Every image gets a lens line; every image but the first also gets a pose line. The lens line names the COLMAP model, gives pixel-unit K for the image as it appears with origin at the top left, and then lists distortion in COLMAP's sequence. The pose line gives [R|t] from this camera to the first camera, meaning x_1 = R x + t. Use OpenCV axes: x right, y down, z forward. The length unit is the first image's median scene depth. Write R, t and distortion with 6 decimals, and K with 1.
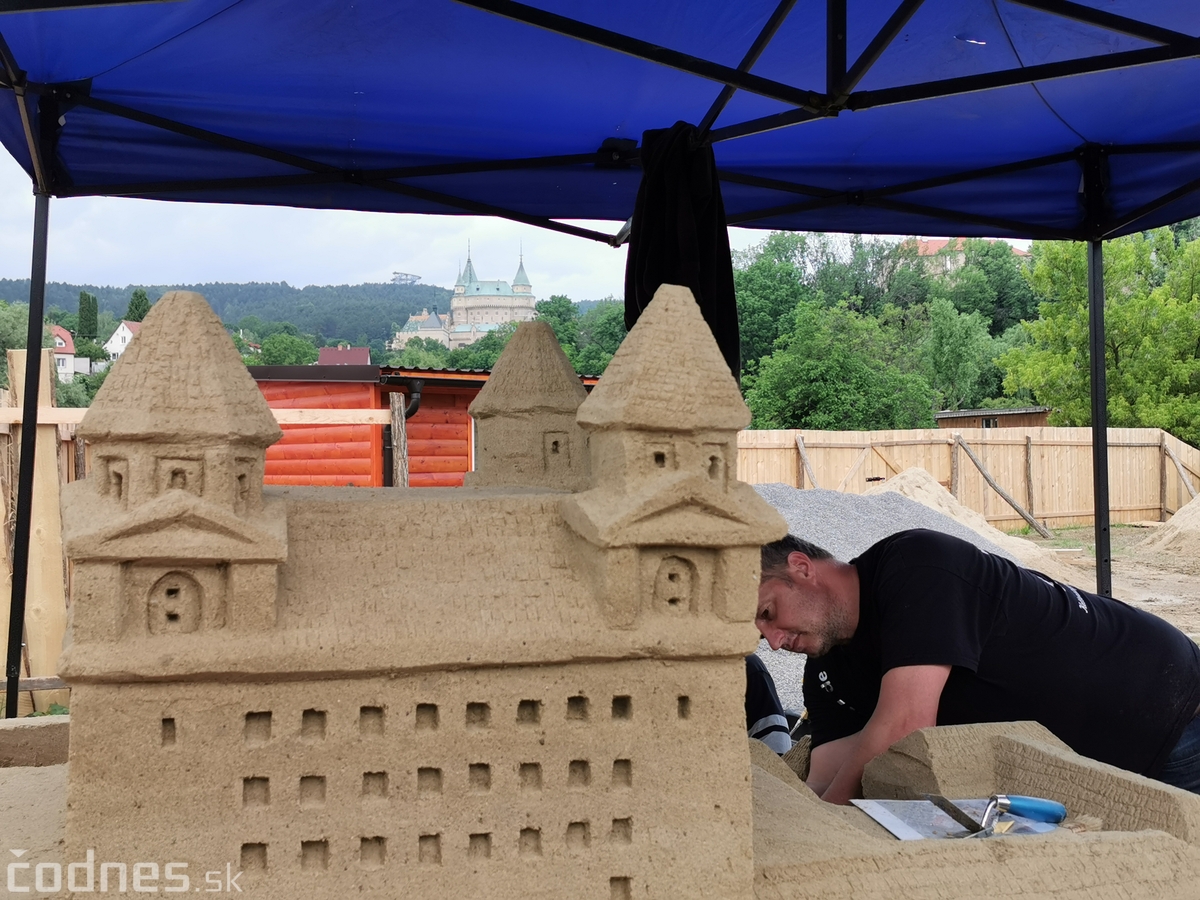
lens RADIAL K [[1284.0, 0, 596.4], [0, 1284.0, 452.3], [0, 0, 1]] dist [0.036717, 0.000000]
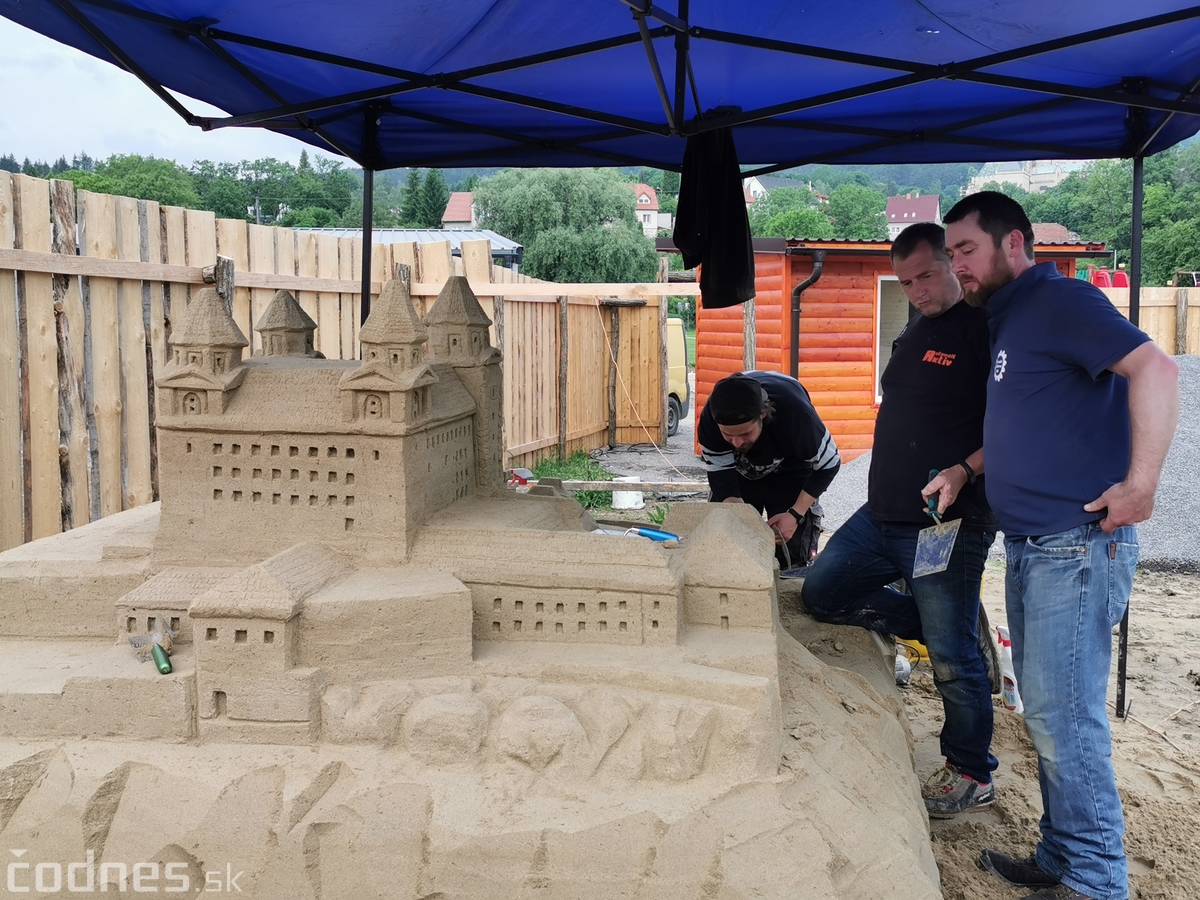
lens RADIAL K [[1284.0, 0, 597.9], [0, 1284.0, 440.5], [0, 0, 1]] dist [0.036717, 0.000000]
pose [[0.907192, 0.050121, -0.417720, 0.230562], [-0.005404, 0.994185, 0.107554, -0.015440], [0.420682, -0.095314, 0.902187, -0.163697]]
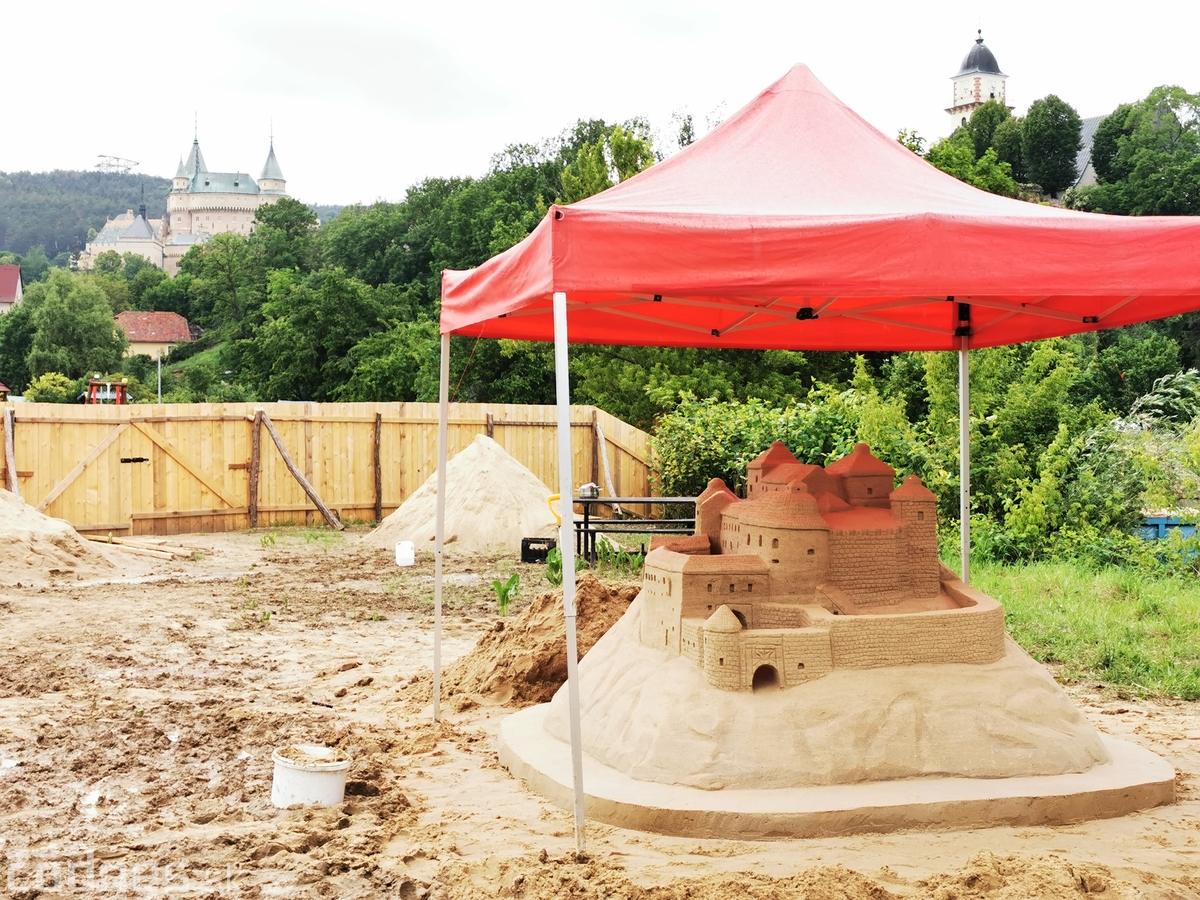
lens RADIAL K [[1846.1, 0, 601.7], [0, 1846.1, 448.3], [0, 0, 1]] dist [-0.039721, 0.000000]
pose [[0.993889, 0.012227, 0.109707, 1.189525], [-0.013693, 0.999827, 0.012622, -0.021851], [-0.109533, -0.014047, 0.993884, -0.811453]]
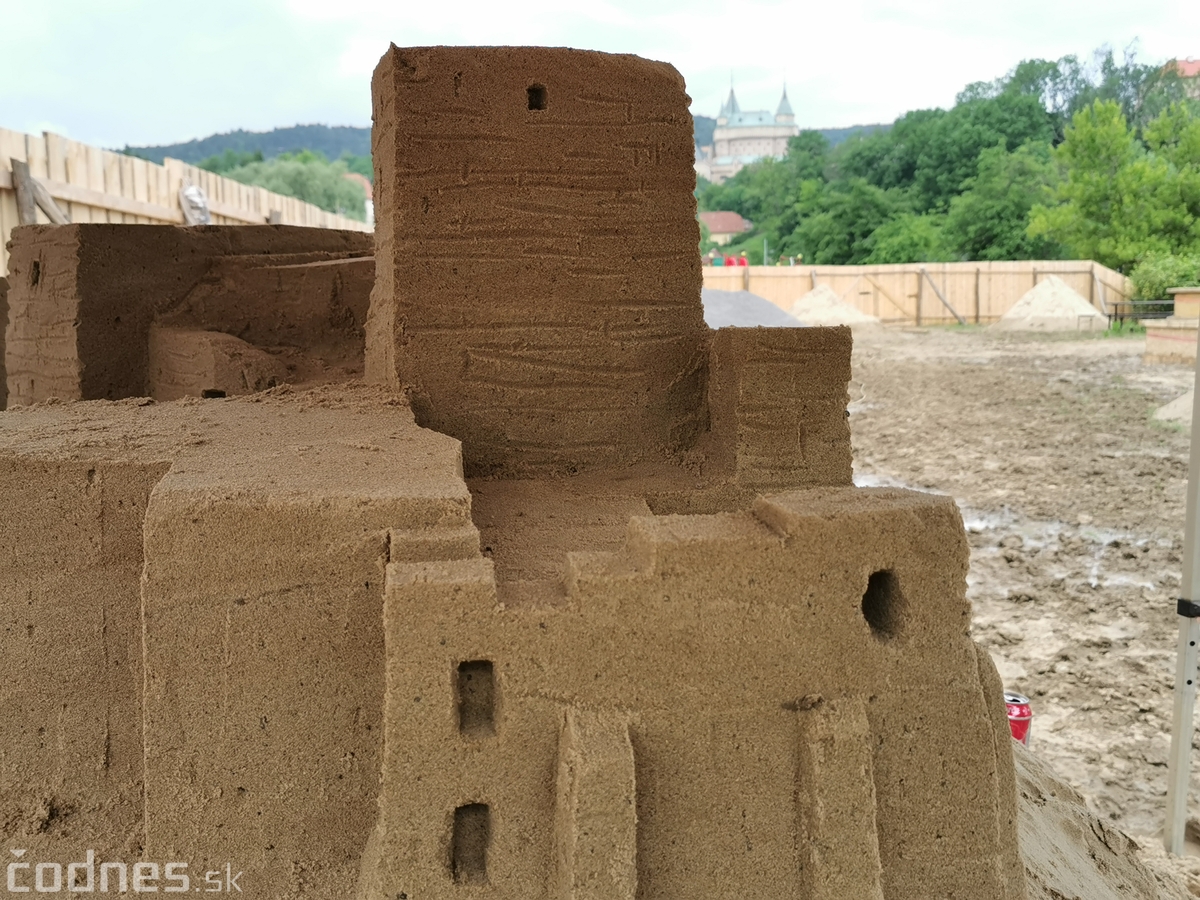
lens RADIAL K [[1284.0, 0, 605.6], [0, 1284.0, 449.7], [0, 0, 1]] dist [0.036717, 0.000000]
pose [[0.980287, 0.017773, -0.196778, 0.659874], [0.007349, 0.991977, 0.126207, 0.024300], [0.197442, -0.125165, 0.972291, -2.604481]]
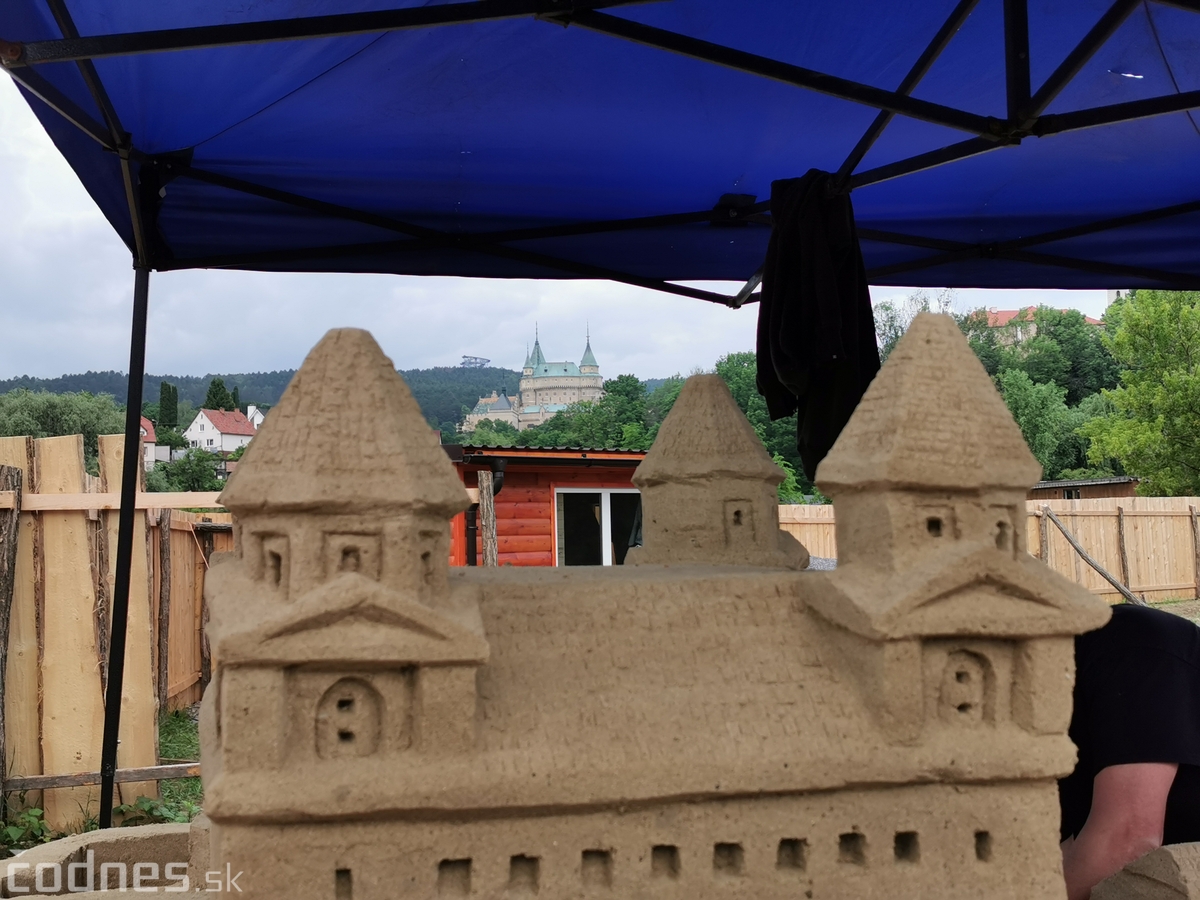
lens RADIAL K [[1284.0, 0, 595.0], [0, 1284.0, 458.1], [0, 0, 1]] dist [0.036717, 0.000000]
pose [[0.998341, -0.018792, -0.054421, -0.018321], [0.015674, 0.998242, -0.057158, 0.000855], [0.055399, 0.056210, 0.996881, 0.030384]]
